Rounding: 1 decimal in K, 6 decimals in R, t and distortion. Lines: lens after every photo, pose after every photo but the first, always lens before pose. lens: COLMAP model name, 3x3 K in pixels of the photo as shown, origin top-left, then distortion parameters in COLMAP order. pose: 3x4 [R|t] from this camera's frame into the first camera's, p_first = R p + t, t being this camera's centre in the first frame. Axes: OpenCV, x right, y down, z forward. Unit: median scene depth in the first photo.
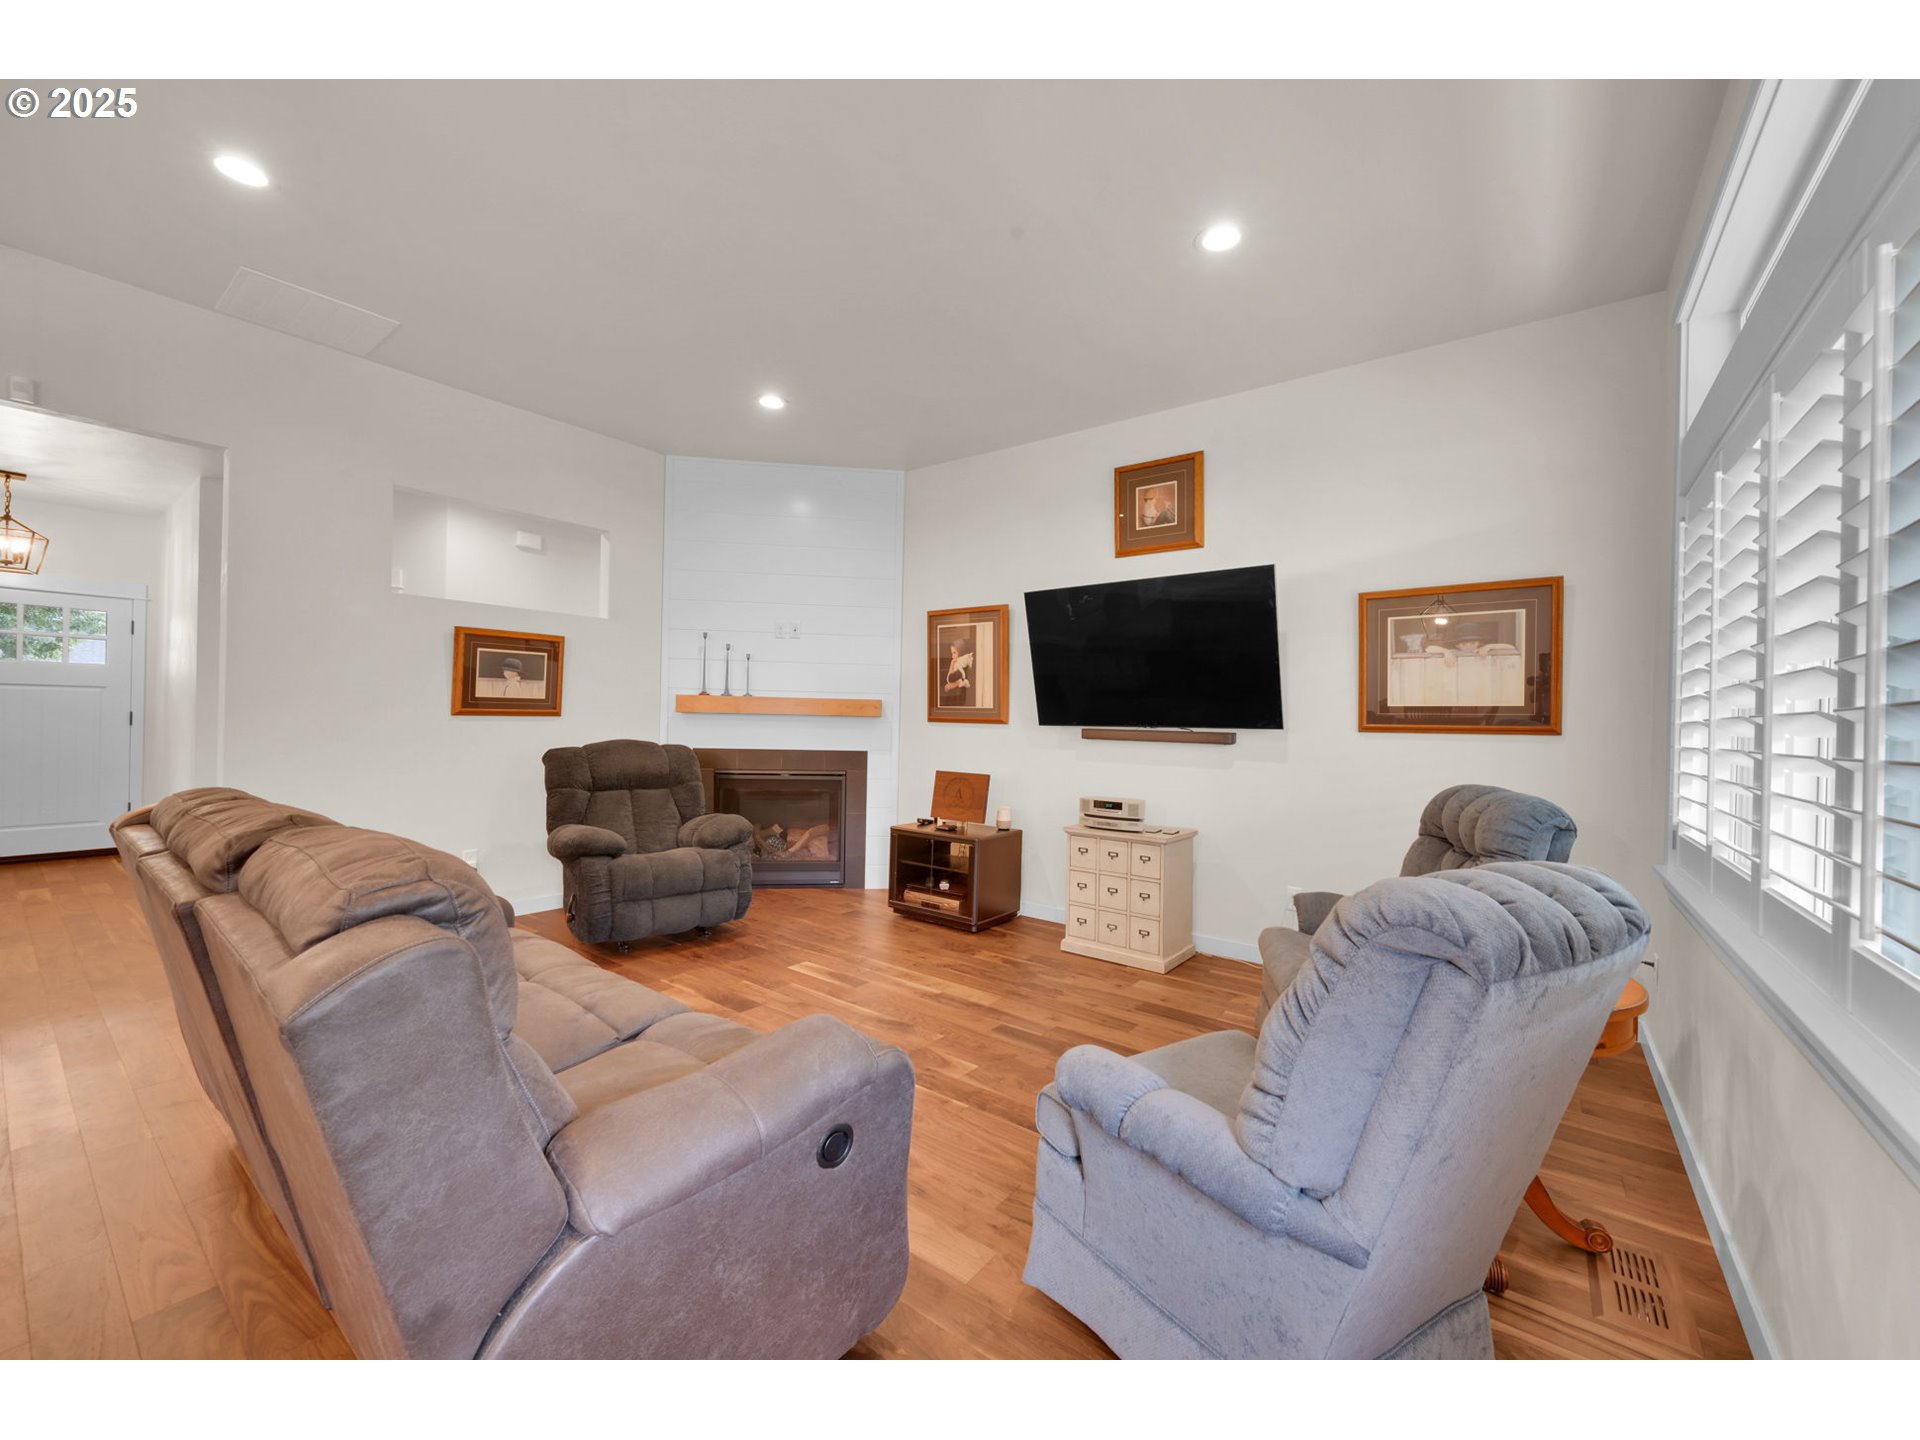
lens RADIAL K [[756.8, 0, 959.6], [0, 756.8, 724.9], [0, 0, 1]] dist [0.000143, -0.000333]
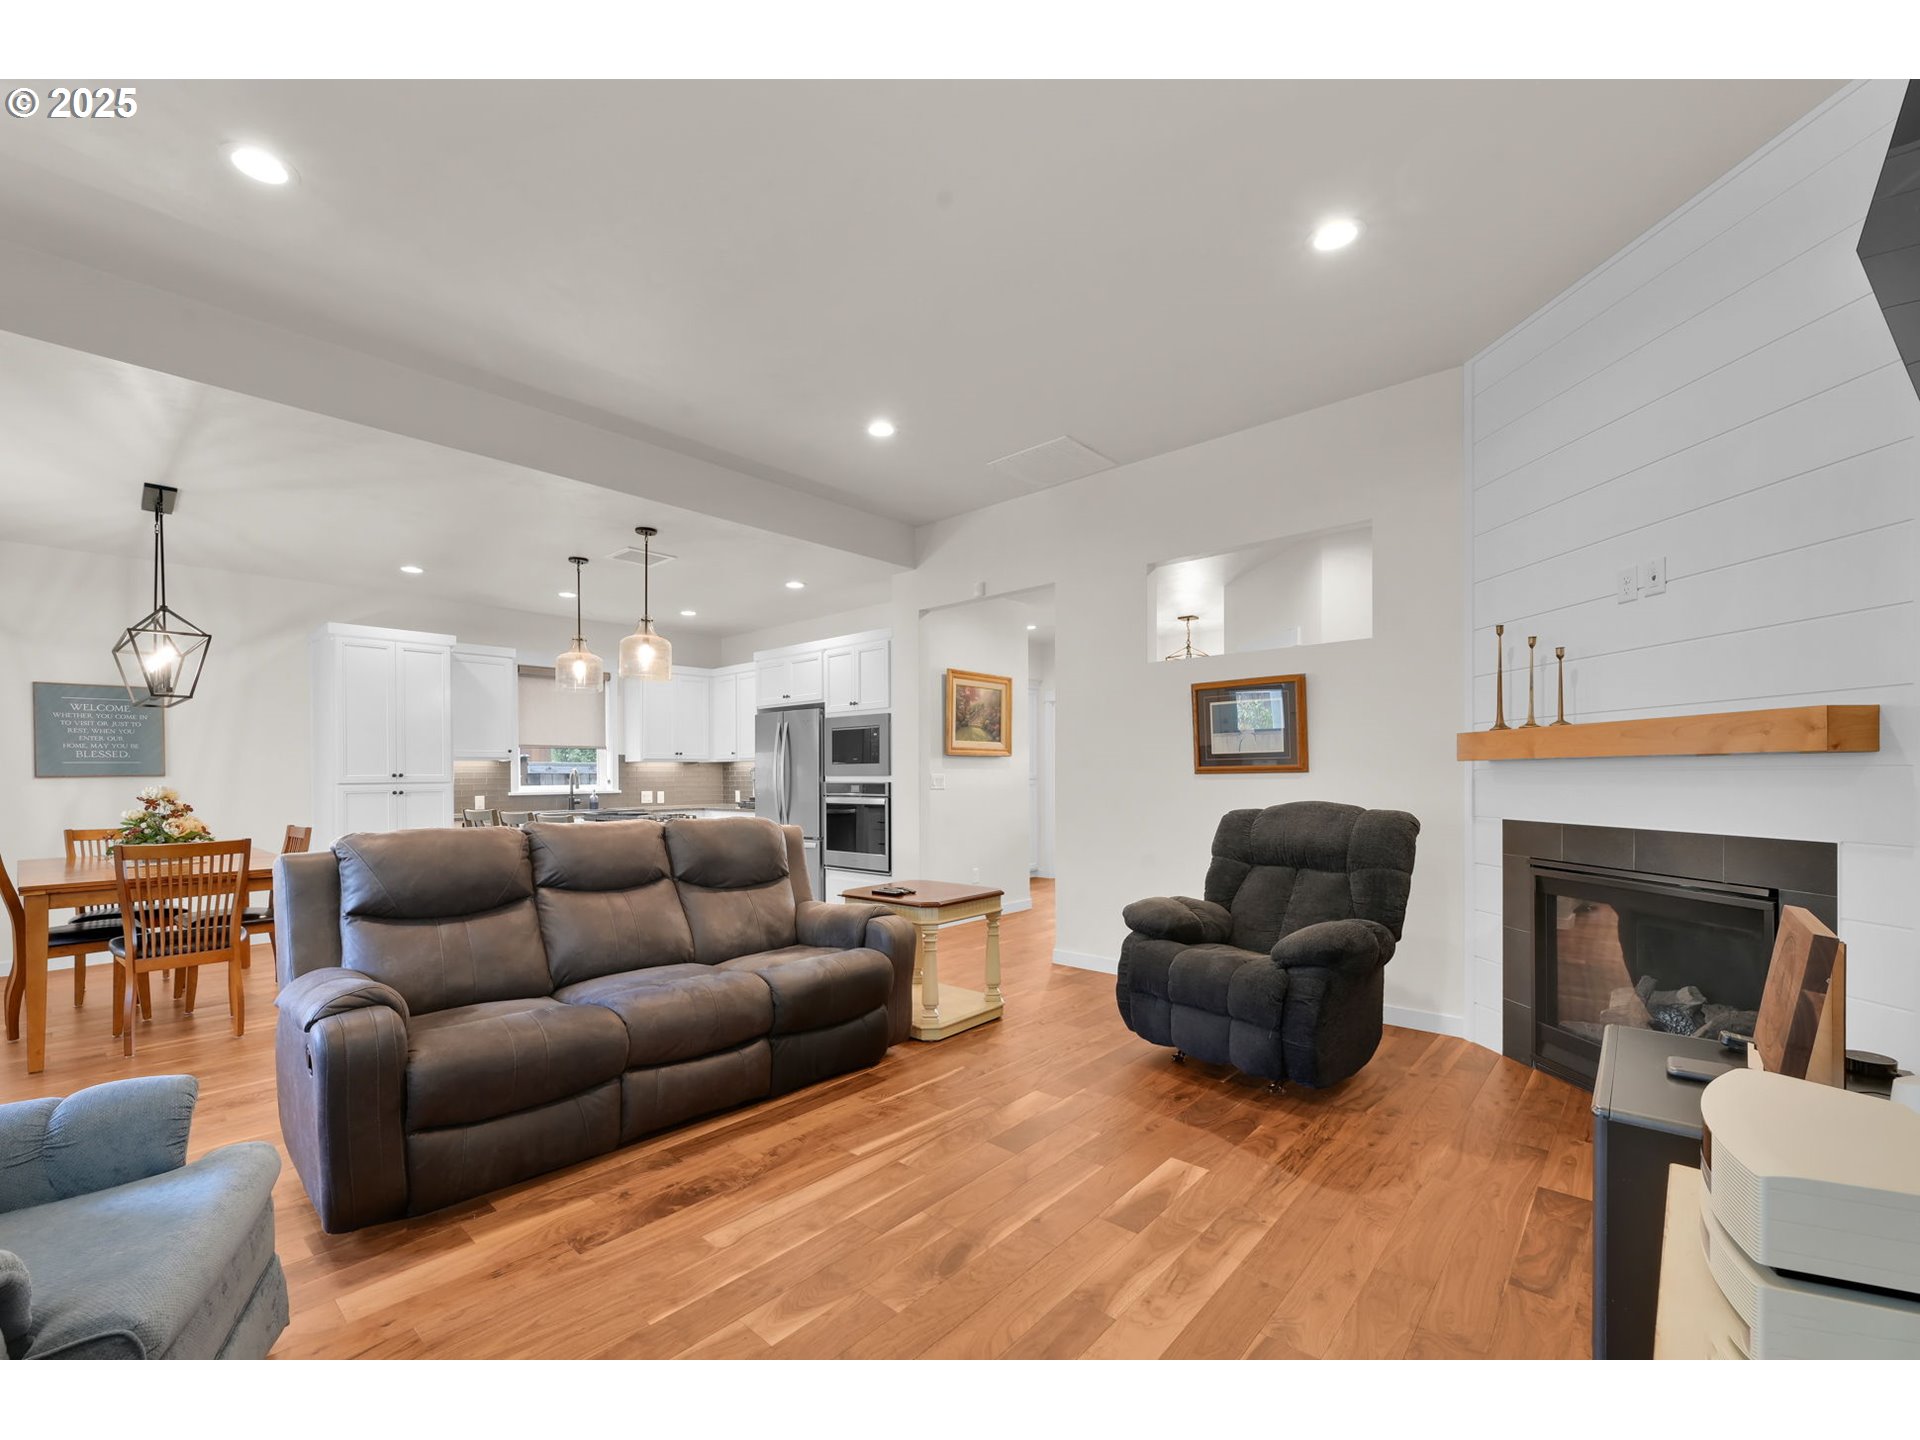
lens RADIAL K [[809.5, 0, 927.6], [0, 809.5, 769.3], [0, 0, 1]] dist [0.000405, -0.000014]
pose [[-0.097074, -0.029866, -0.994829, 0.416410], [-0.000053, 0.999550, -0.030002, 0.012934], [0.995277, -0.002860, -0.097032, 0.751803]]
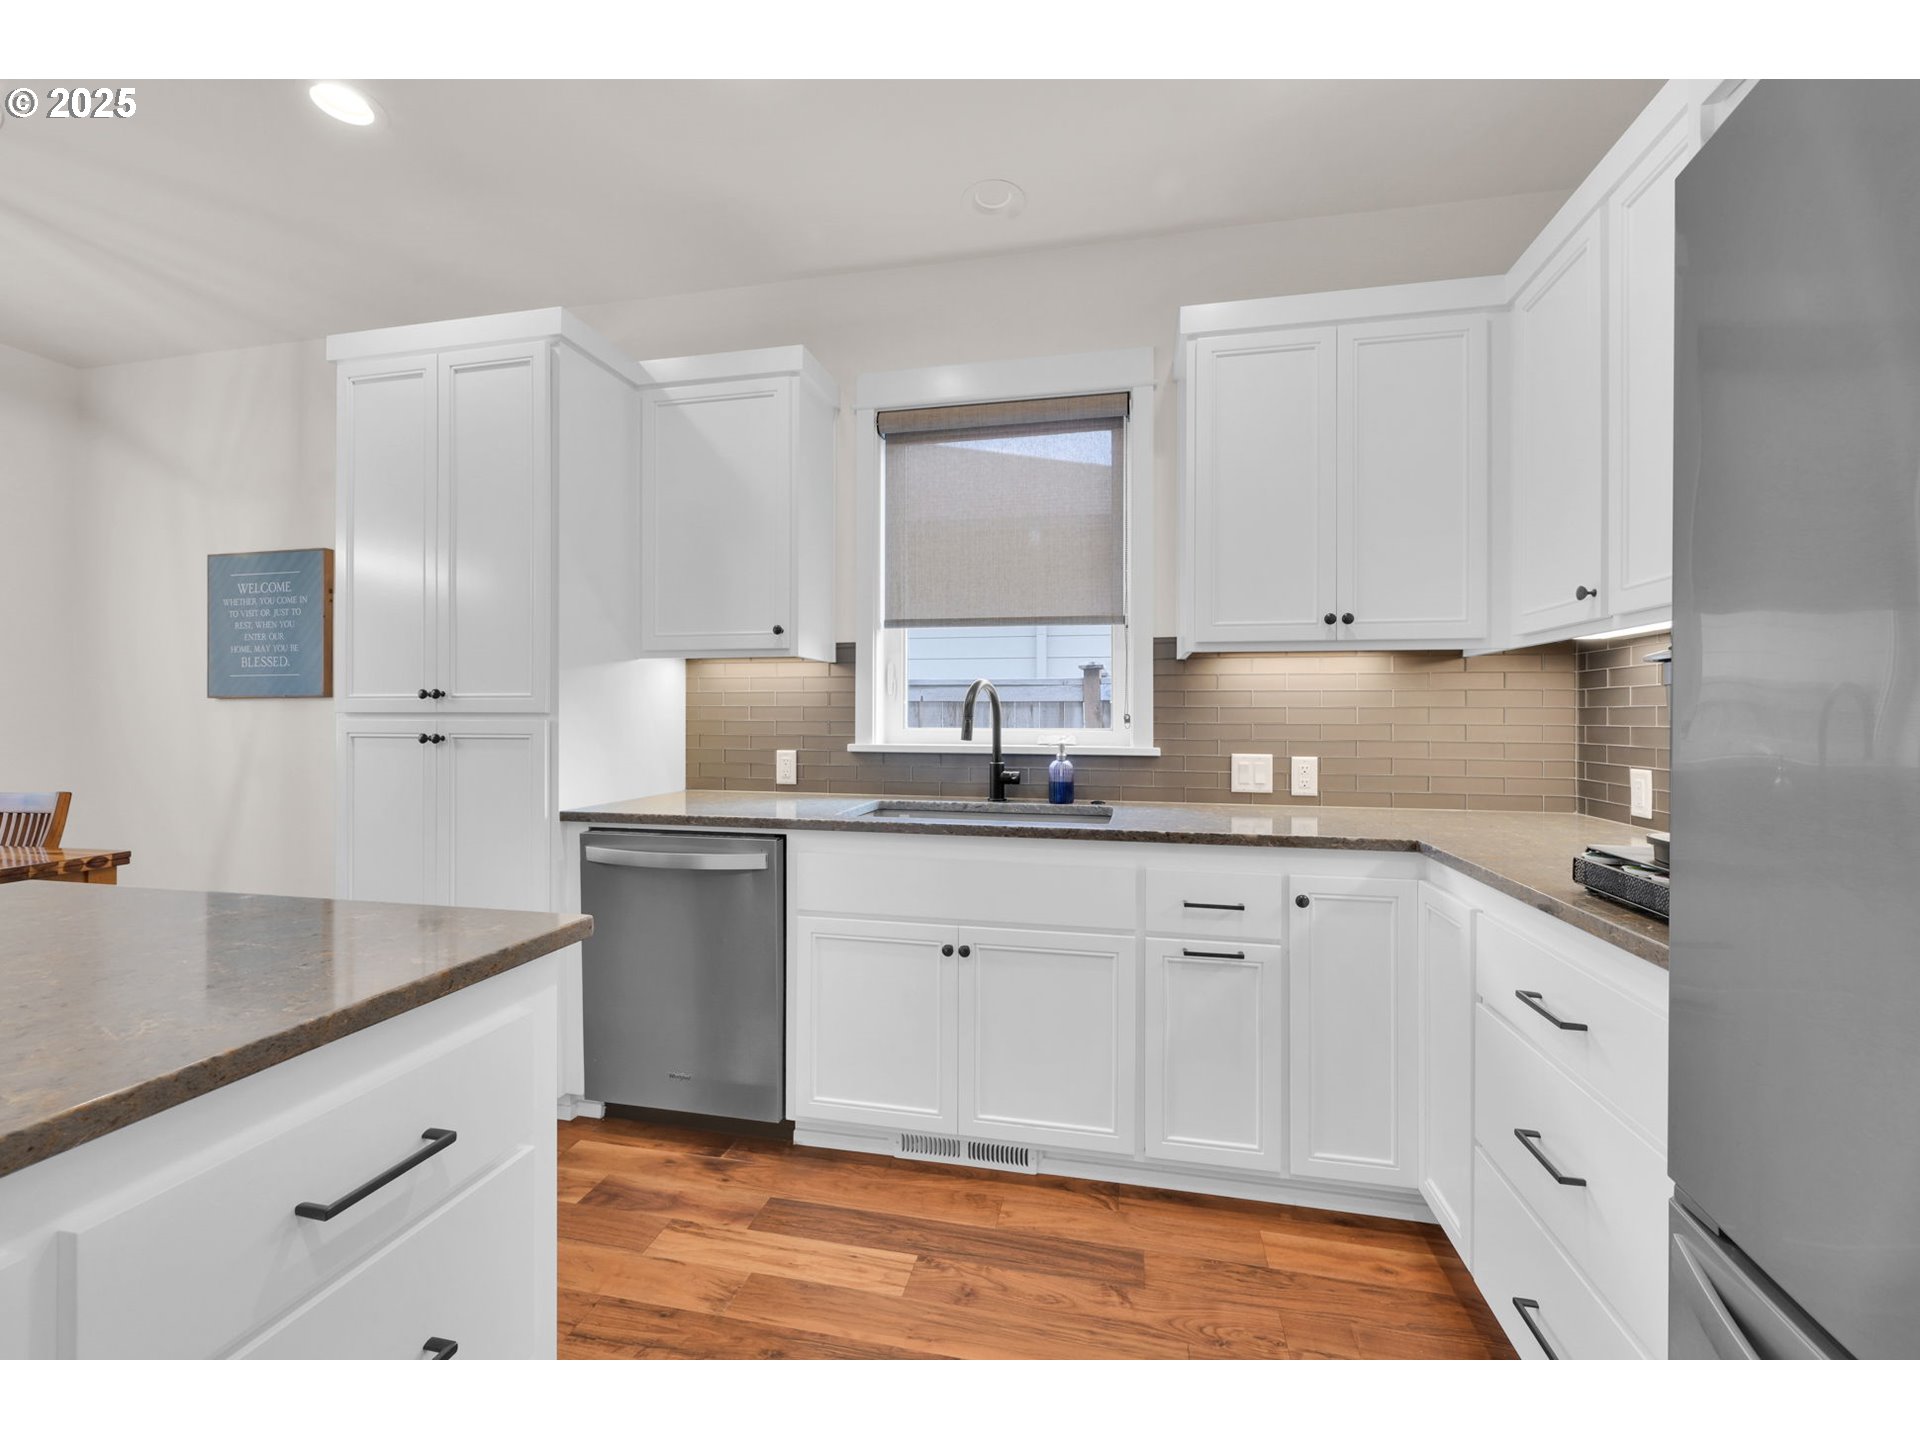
lens RADIAL K [[777.4, 0, 965.7], [0, 777.4, 712.4], [0, 0, 1]] dist [-0.001022, -0.000084]
pose [[-0.905069, -0.027334, -0.424386, -1.006065], [-0.027385, 0.999607, -0.005980, -0.013171], [0.424383, 0.006209, -0.905461, 0.324638]]
